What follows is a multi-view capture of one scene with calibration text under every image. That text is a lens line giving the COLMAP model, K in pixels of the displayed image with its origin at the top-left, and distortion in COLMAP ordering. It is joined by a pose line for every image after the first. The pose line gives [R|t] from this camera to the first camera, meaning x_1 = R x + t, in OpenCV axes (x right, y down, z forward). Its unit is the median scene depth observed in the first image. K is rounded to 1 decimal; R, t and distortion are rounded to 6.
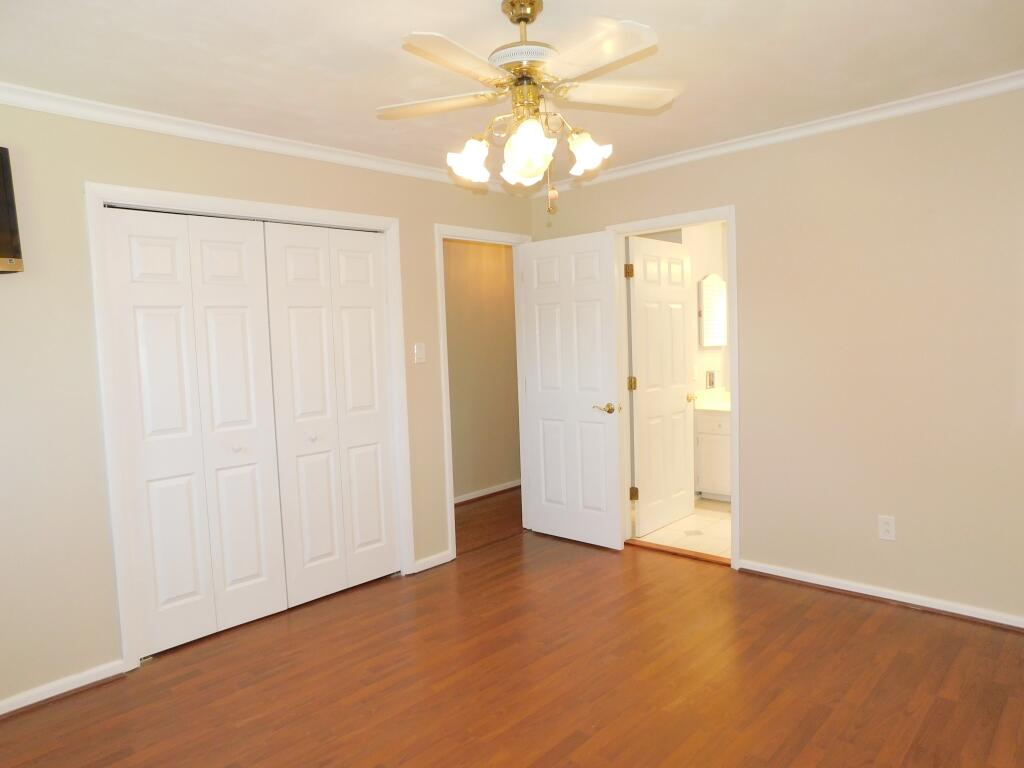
lens RADIAL K [[685.2, 0, 510.6], [0, 685.2, 387.1], [0, 0, 1]] dist [-0.066996, 0.069025]
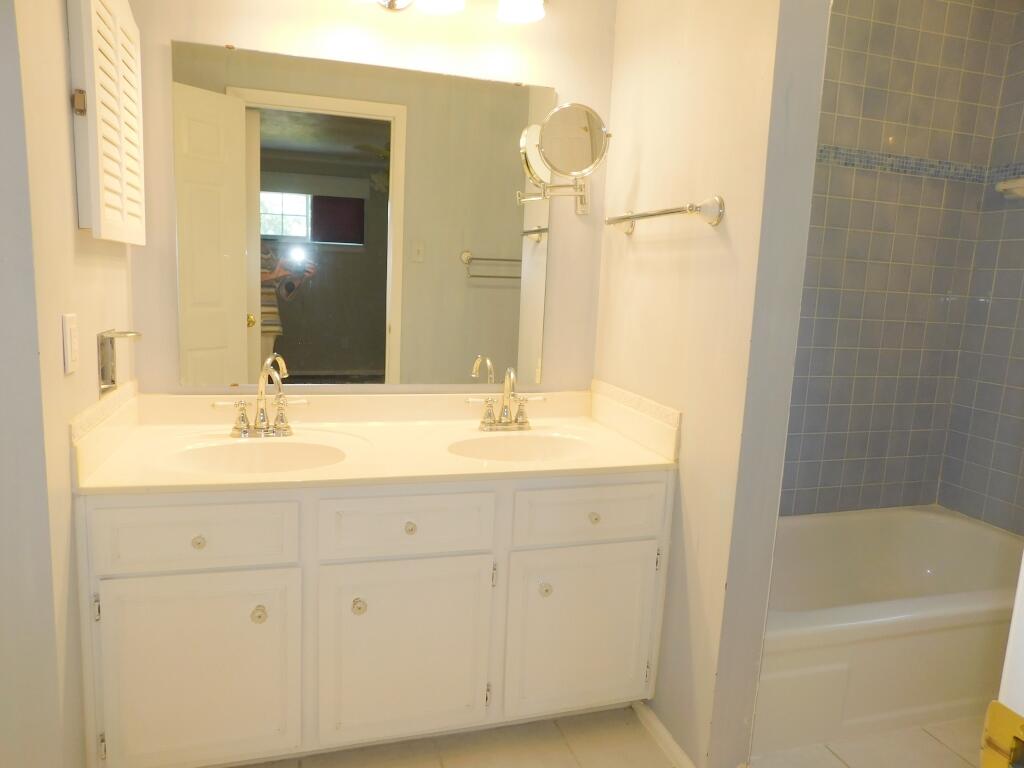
lens RADIAL K [[685.2, 0, 510.6], [0, 685.2, 387.1], [0, 0, 1]] dist [-0.066996, 0.069025]
pose [[0.474629, -0.084249, 0.876144, 0.228617], [0.001734, 0.995496, 0.094786, -0.048789], [-0.880184, -0.043469, 0.472638, 1.300201]]
